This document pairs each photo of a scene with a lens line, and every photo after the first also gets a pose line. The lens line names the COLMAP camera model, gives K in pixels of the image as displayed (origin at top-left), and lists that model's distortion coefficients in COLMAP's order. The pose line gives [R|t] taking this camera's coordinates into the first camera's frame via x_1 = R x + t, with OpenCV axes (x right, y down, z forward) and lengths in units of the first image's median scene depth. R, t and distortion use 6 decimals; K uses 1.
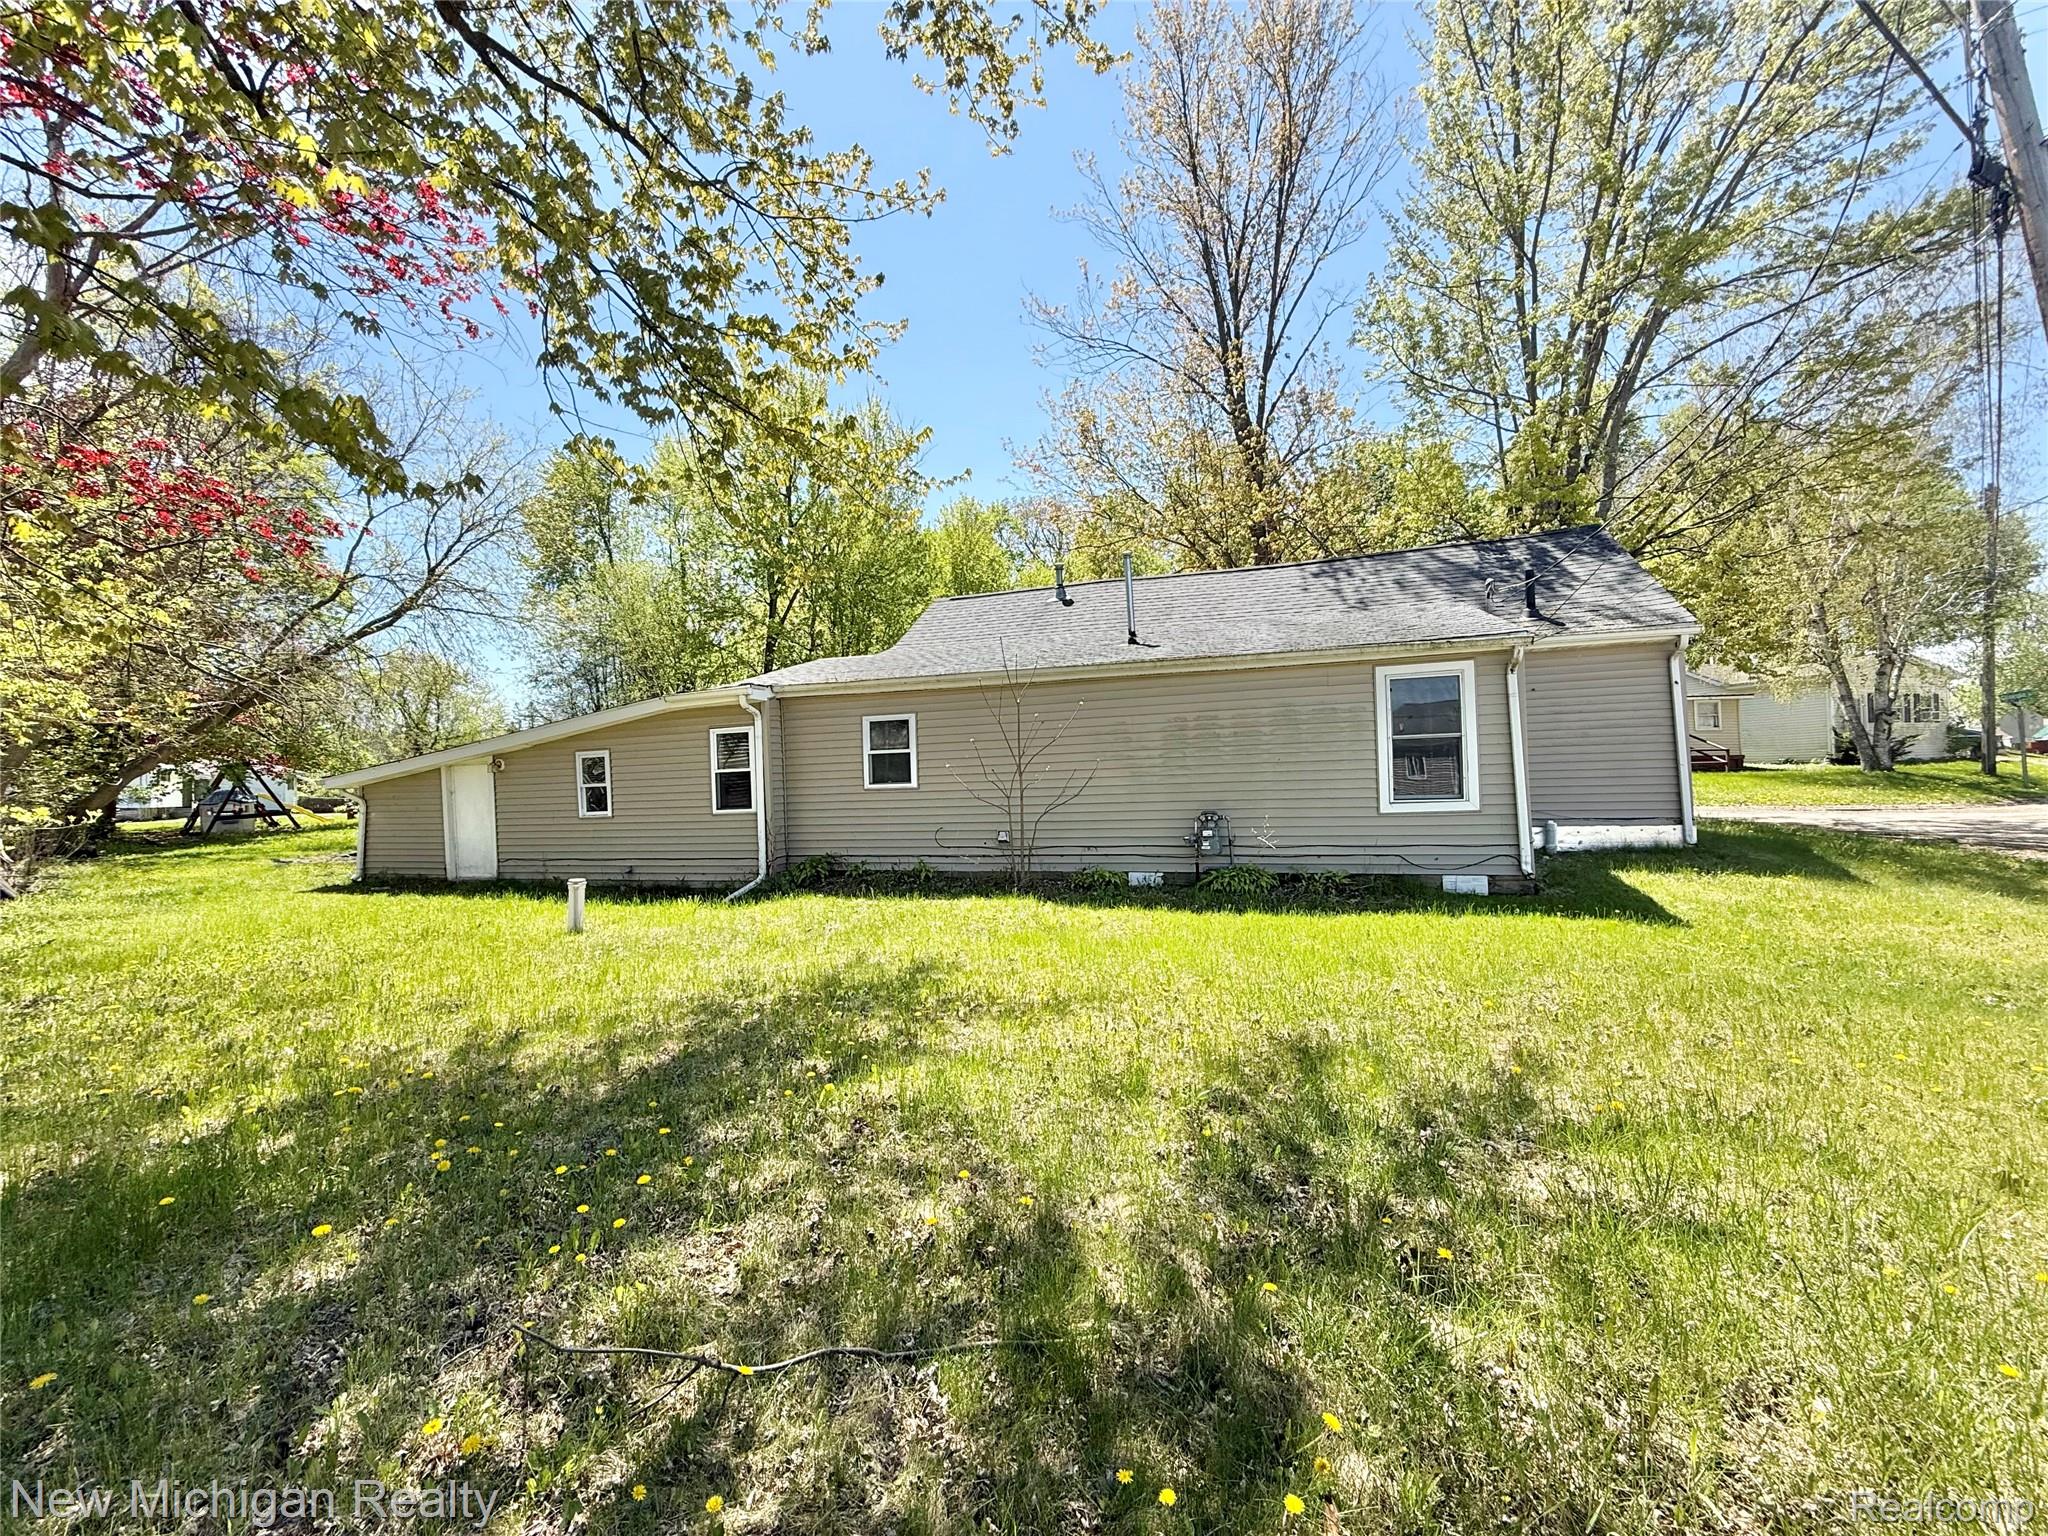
lens RADIAL K [[824.1, 0, 1033.3], [0, 824.1, 745.9], [0, 0, 1]] dist [-0.000457, -0.000022]
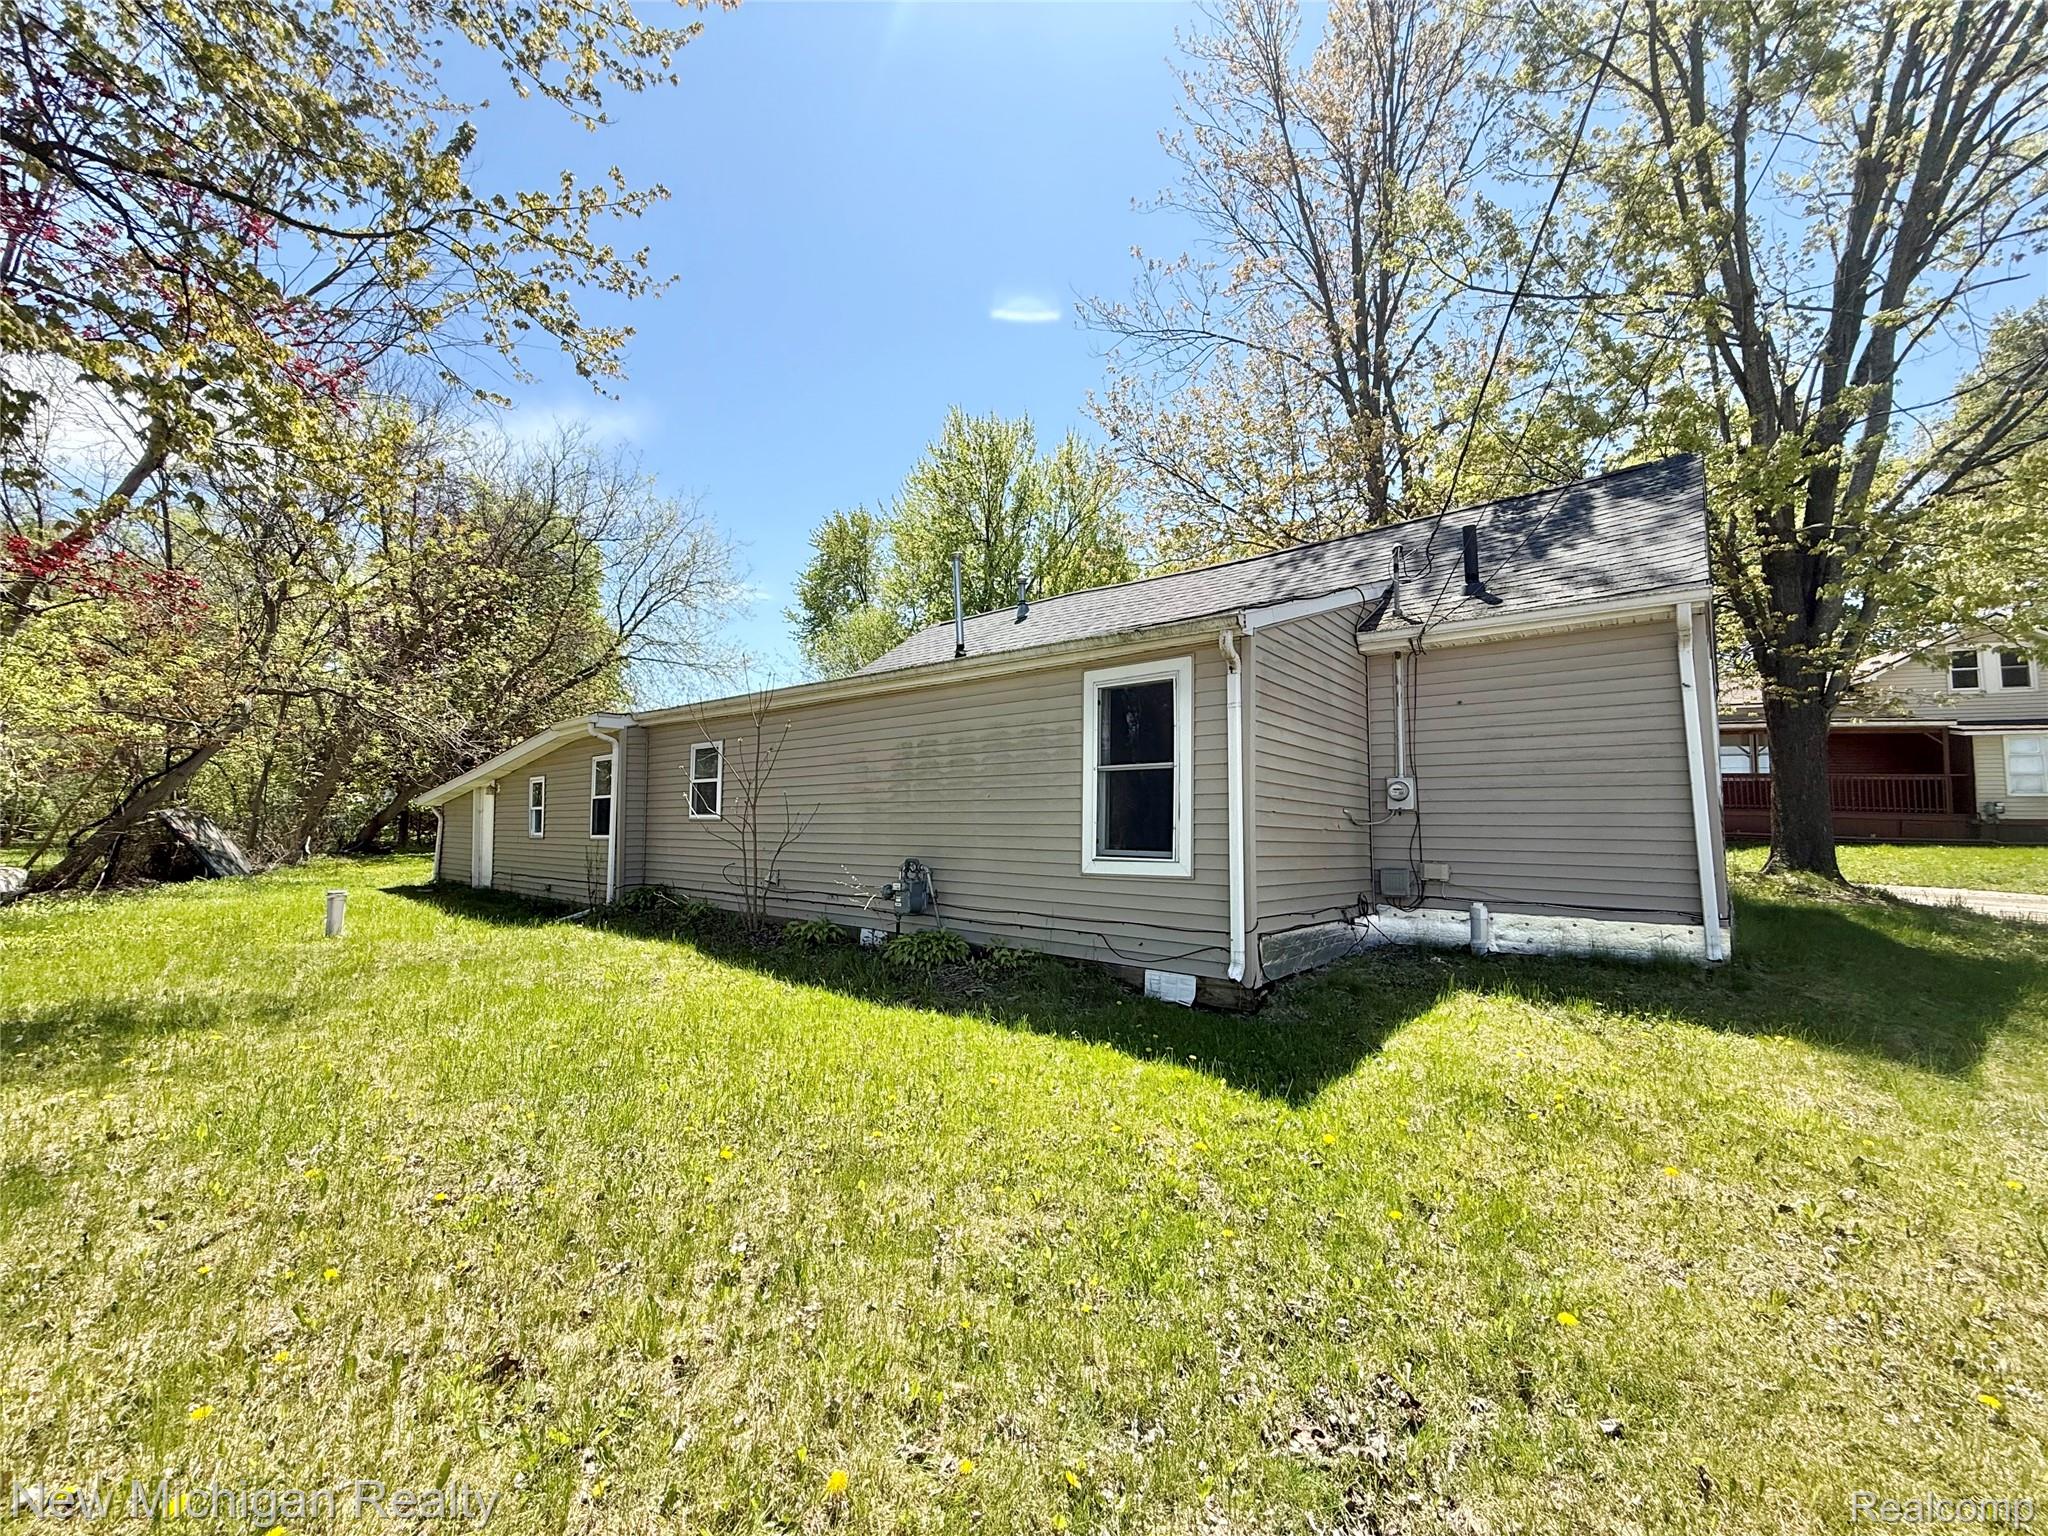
lens RADIAL K [[812.9, 0, 1018.7], [0, 812.9, 766.8], [0, 0, 1]] dist [-0.000166, 0.000151]
pose [[0.928036, 0.009081, -0.372381, 0.584921], [-0.017658, 0.999651, -0.019630, 0.002948], [0.372073, 0.024793, 0.927872, 0.293779]]
